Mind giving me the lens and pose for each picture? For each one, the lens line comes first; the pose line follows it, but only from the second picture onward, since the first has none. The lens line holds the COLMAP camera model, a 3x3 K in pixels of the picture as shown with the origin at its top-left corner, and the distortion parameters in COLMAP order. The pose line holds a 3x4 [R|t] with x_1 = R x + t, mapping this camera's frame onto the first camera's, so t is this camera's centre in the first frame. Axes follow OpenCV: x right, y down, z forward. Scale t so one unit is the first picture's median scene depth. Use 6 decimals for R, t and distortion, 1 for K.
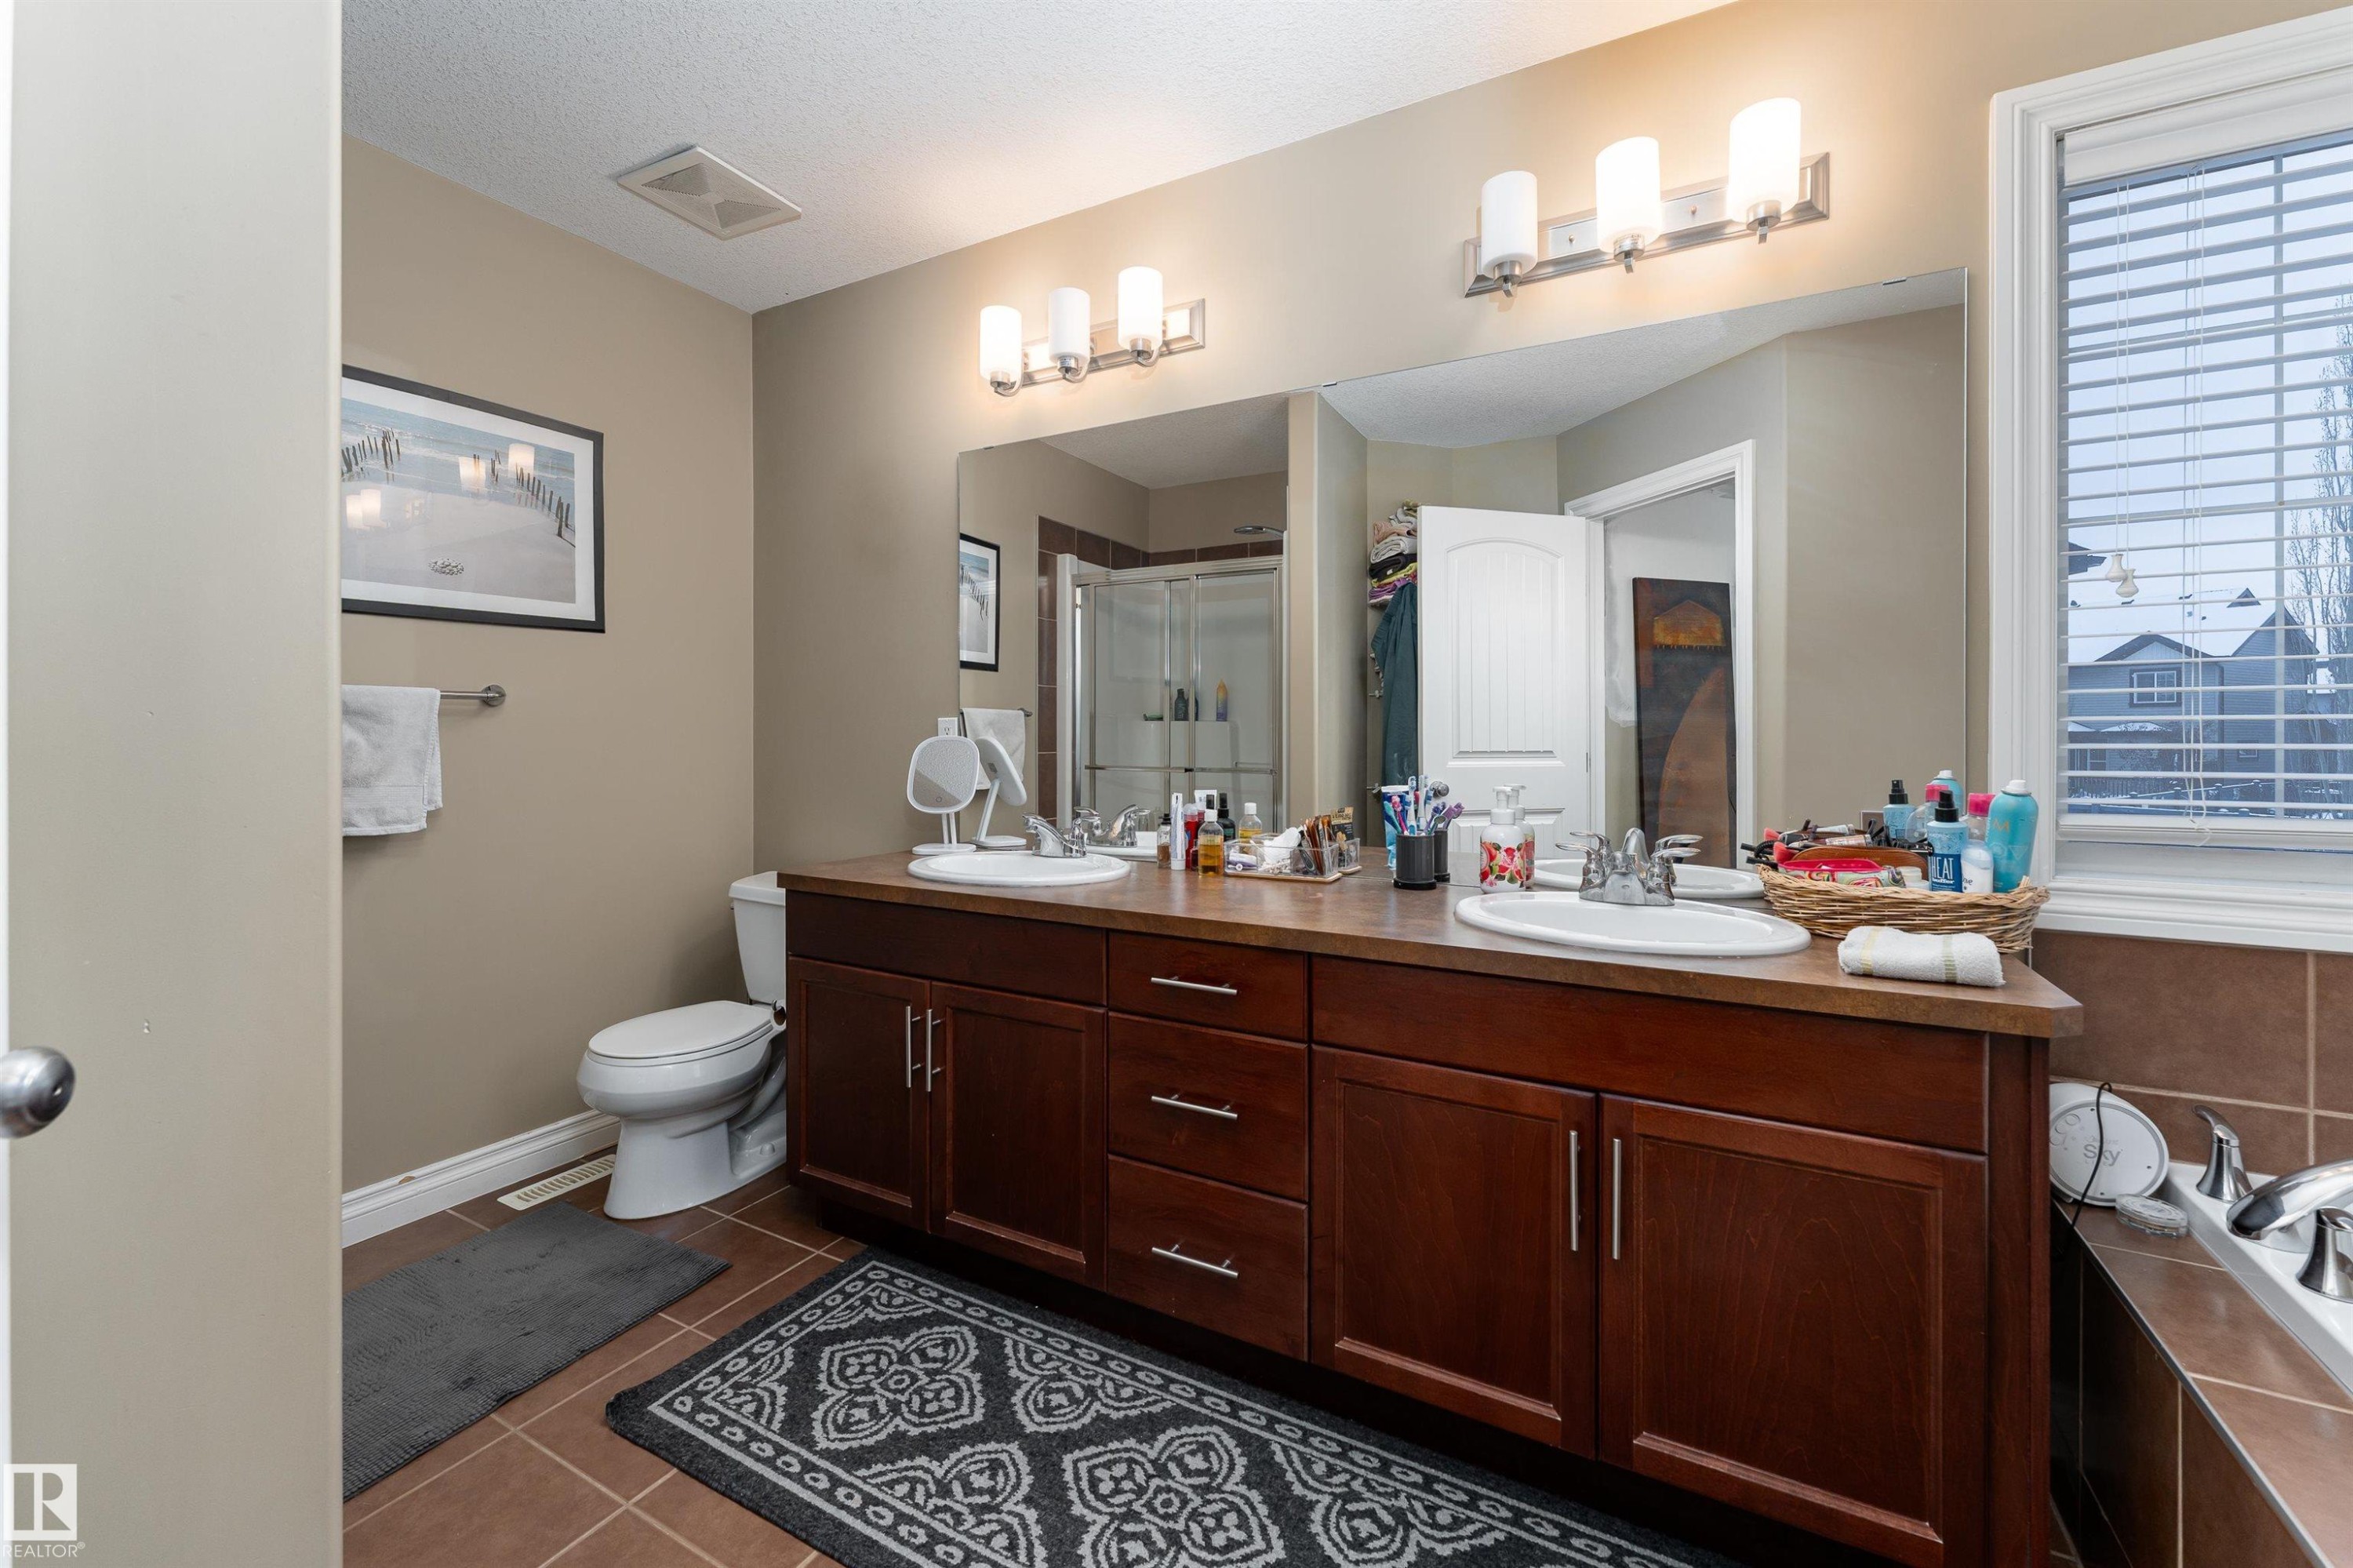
lens RADIAL K [[954.0, 0, 1163.1], [0, 954.0, 732.3], [0, 0, 1]] dist [0.000354, -0.000236]
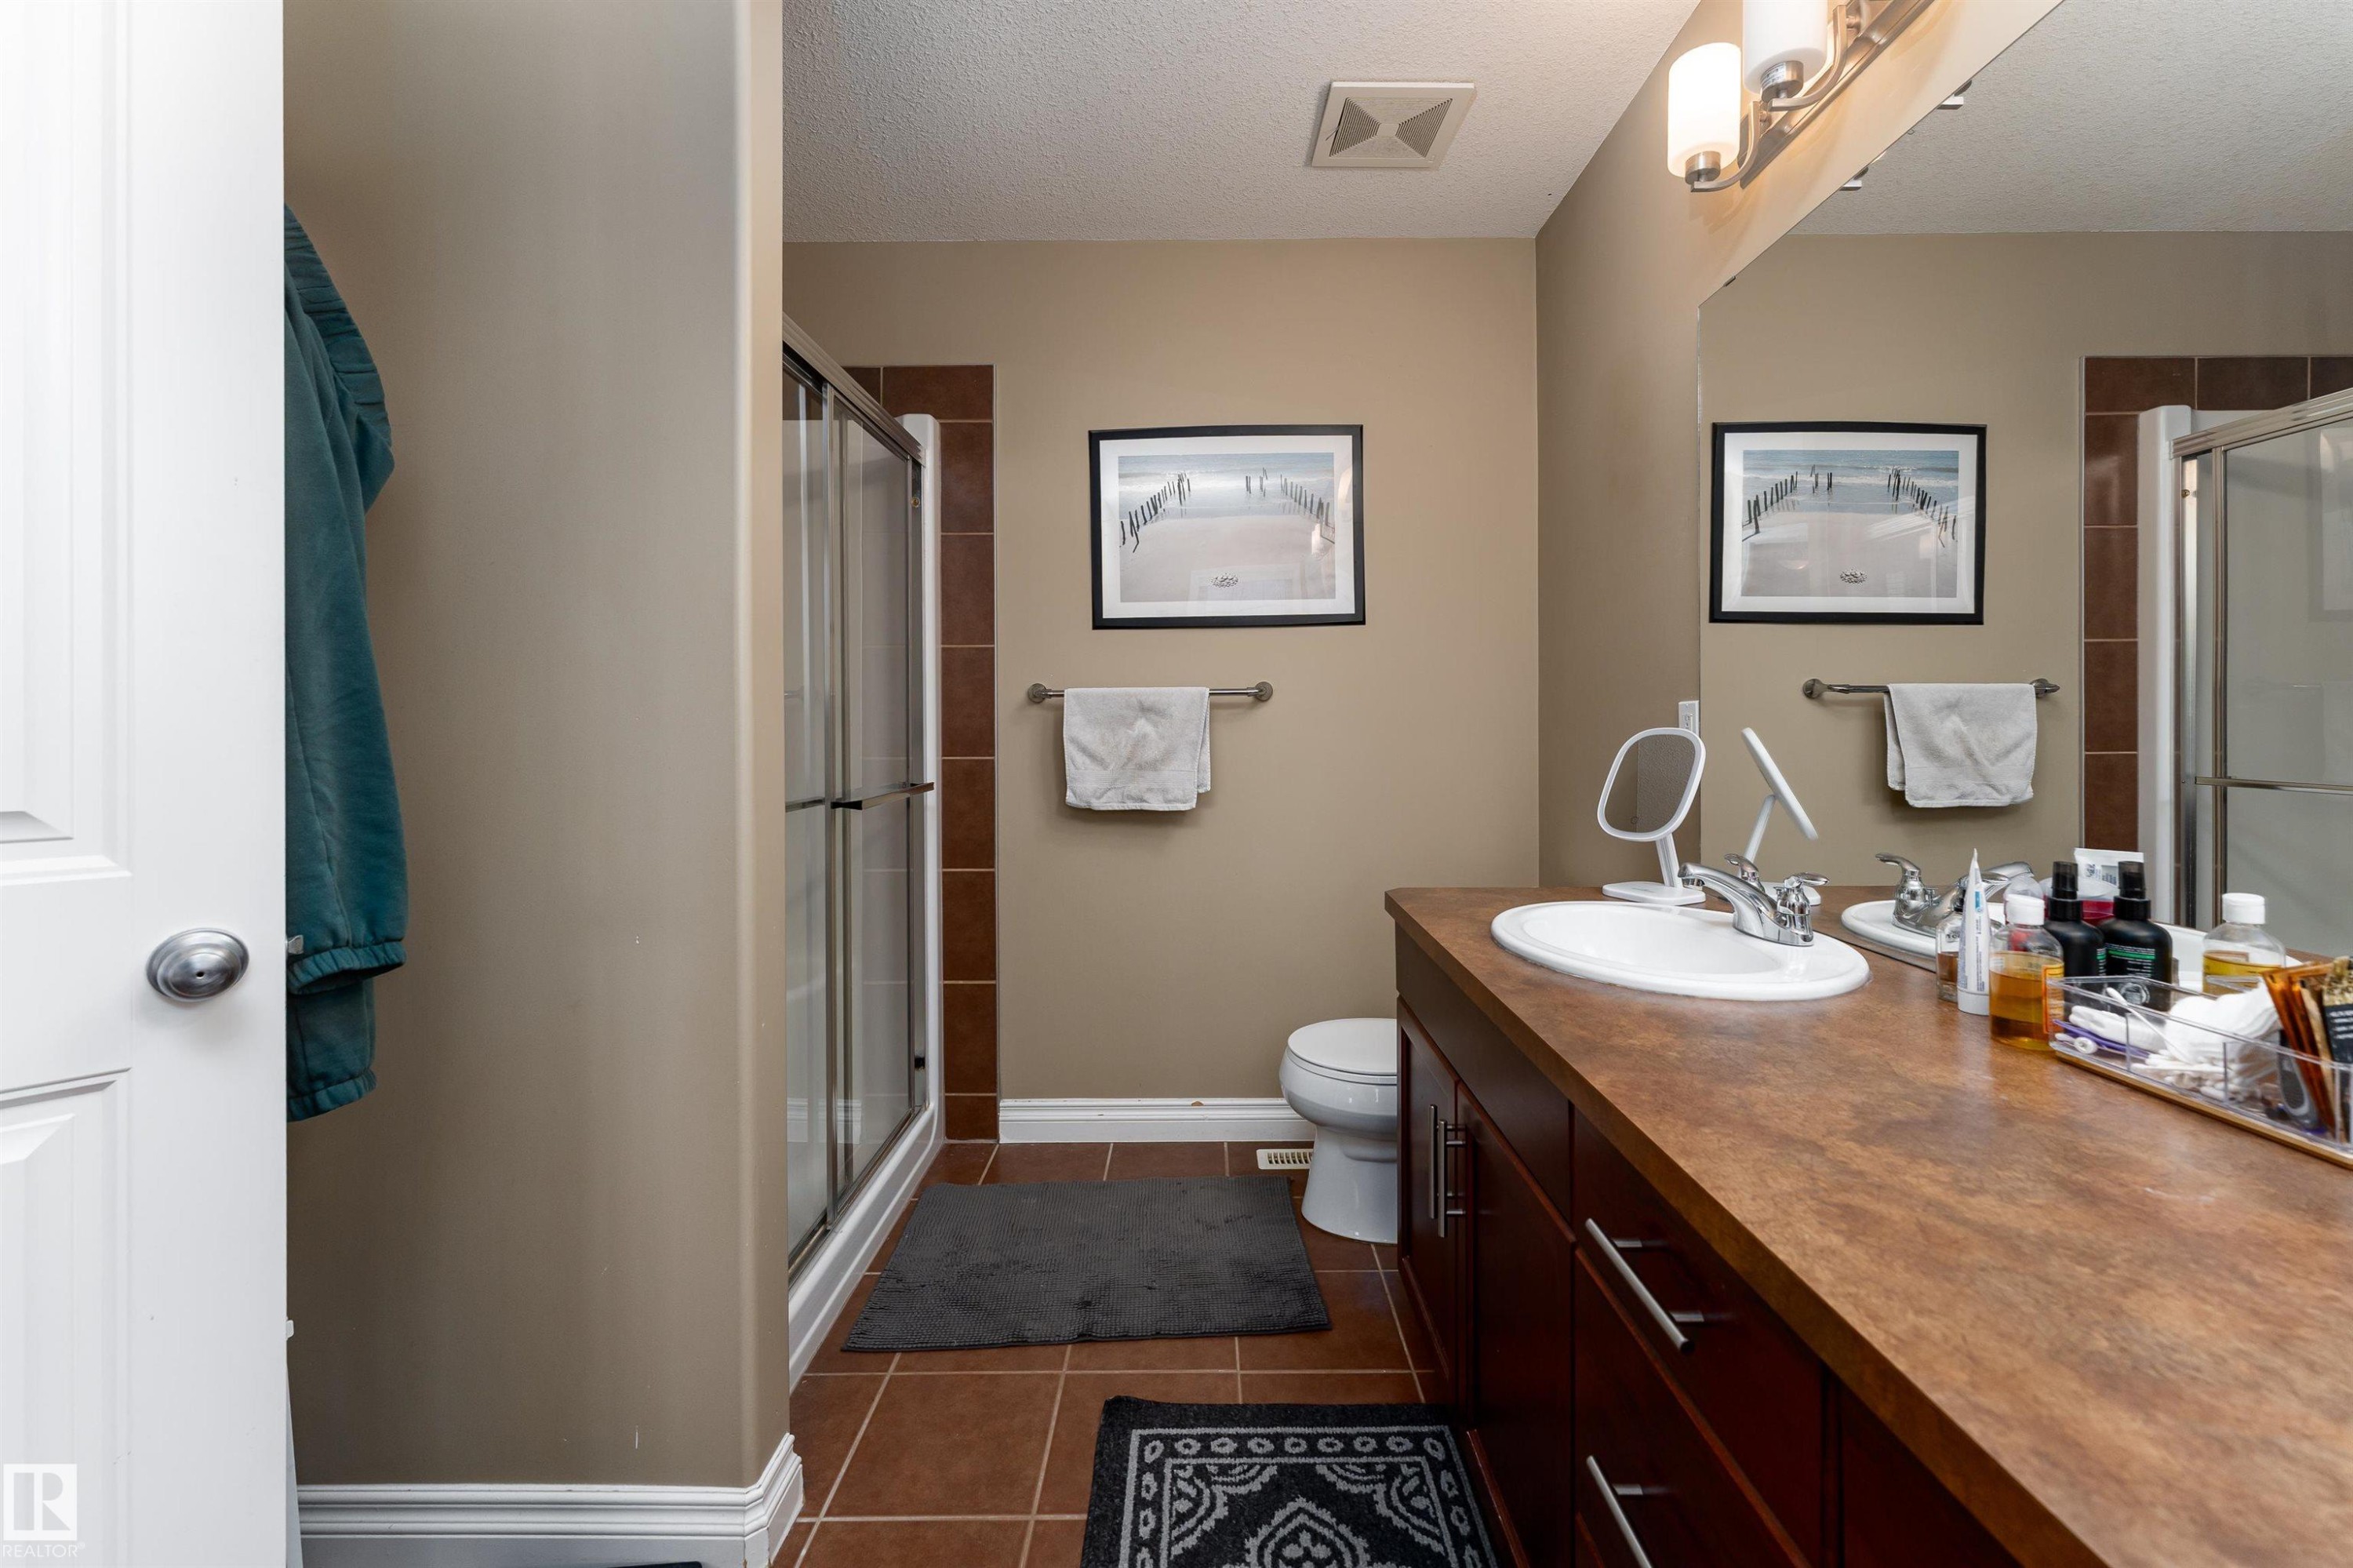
lens RADIAL K [[954.0, 0, 1193.7], [0, 954.0, 724.0], [0, 0, 1]] dist [0.000354, -0.000236]
pose [[0.485545, -0.002996, -0.874207, 0.240458], [0.008070, 0.999967, 0.001055, -0.002768], [0.874175, -0.007567, 0.485553, 0.428907]]
